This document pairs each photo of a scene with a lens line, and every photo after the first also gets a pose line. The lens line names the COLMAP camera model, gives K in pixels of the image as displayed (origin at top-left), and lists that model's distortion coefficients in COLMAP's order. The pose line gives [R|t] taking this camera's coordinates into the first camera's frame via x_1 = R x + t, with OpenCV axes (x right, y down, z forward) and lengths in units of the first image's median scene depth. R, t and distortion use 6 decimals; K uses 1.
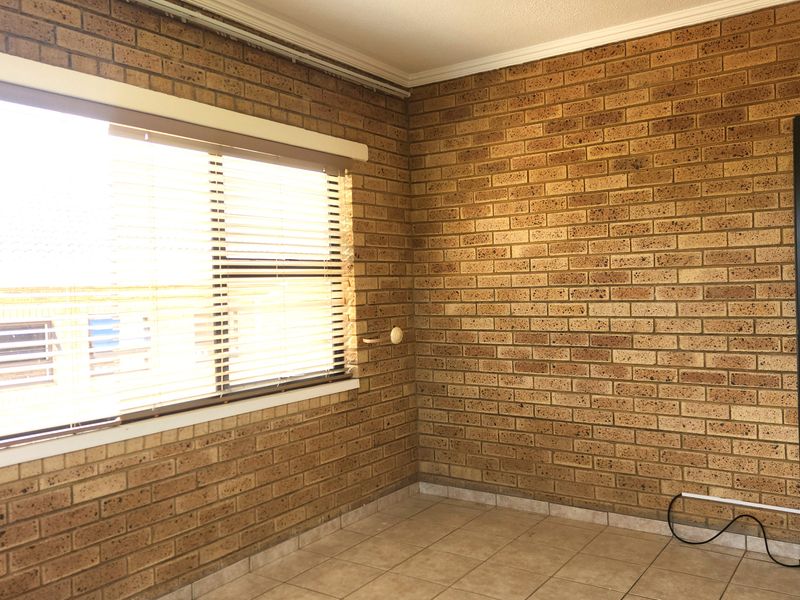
lens RADIAL K [[710.1, 0, 400.0], [0, 710.1, 300.0], [0, 0, 1]] dist [0.110127, -0.109014]
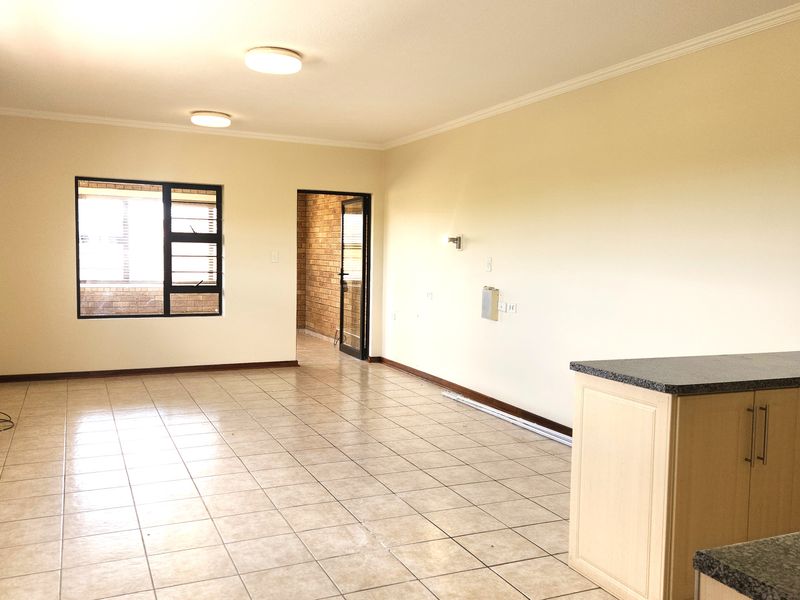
lens RADIAL K [[710.1, 0, 400.0], [0, 710.1, 300.0], [0, 0, 1]] dist [0.110127, -0.109014]
pose [[0.855040, 0.081904, -0.512053, 1.639330], [-0.058733, 0.996390, 0.061302, -0.025209], [0.515225, -0.022341, 0.856764, -1.019813]]
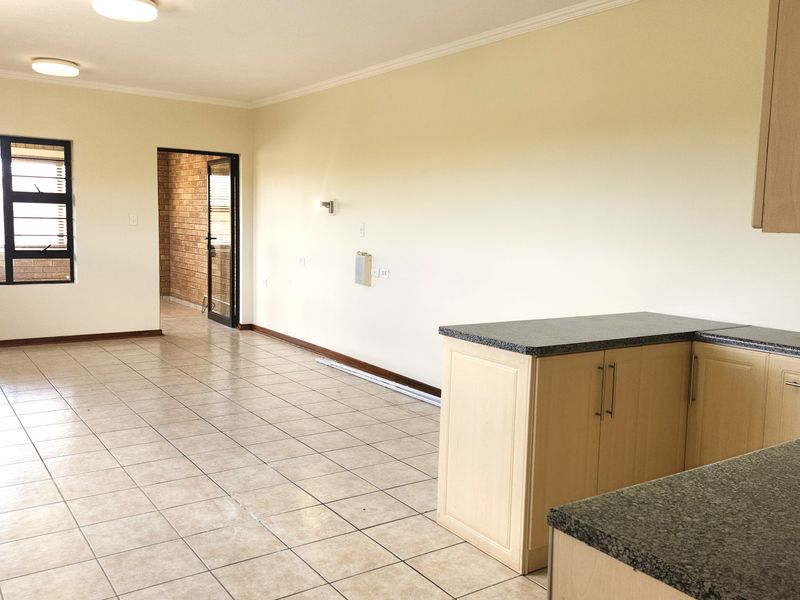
lens RADIAL K [[711.0, 0, 402.2], [0, 711.0, 295.7], [0, 0, 1]] dist [0.111603, -0.130182]
pose [[0.932586, 0.093081, -0.348738, 1.639188], [-0.064023, 0.993514, 0.093969, -0.026964], [0.355223, -0.065307, 0.932497, -1.009678]]
